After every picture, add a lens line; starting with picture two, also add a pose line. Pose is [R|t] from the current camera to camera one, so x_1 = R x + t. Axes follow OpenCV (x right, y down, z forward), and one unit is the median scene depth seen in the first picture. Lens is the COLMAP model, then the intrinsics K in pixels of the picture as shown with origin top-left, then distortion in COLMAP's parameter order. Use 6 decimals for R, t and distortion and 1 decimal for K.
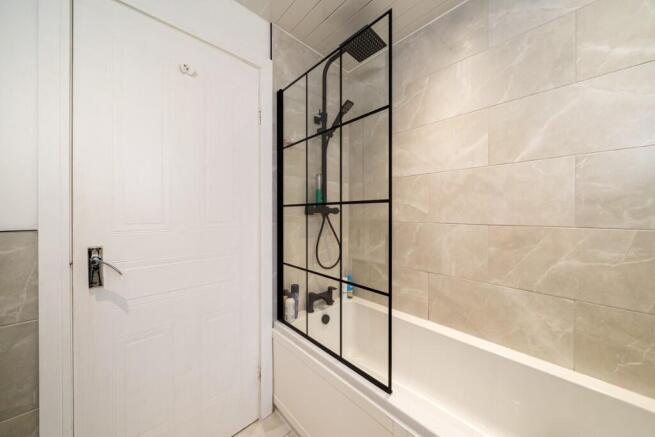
lens RADIAL K [[224.0, 0, 330.2], [0, 224.0, 216.1], [0, 0, 1]] dist [-0.005795, -0.000001]
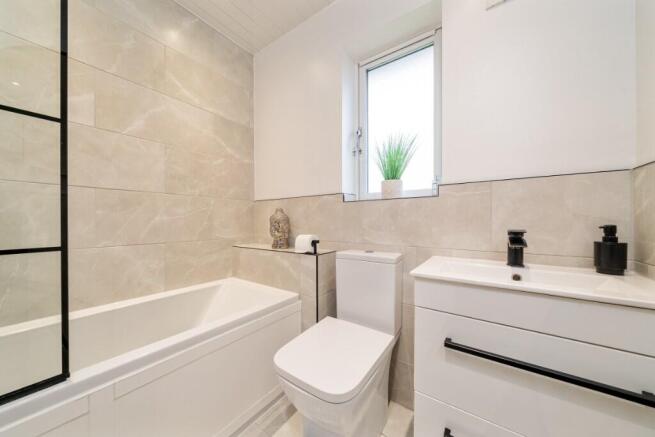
lens RADIAL K [[224.0, 0, 325.6], [0, 224.0, 221.8], [0, 0, 1]] dist [-0.005795, -0.000001]
pose [[-0.193448, -0.012706, 0.981028, -0.525444], [0.005721, 0.999885, 0.014078, 0.212469], [-0.981094, 0.008336, -0.193353, 0.231586]]
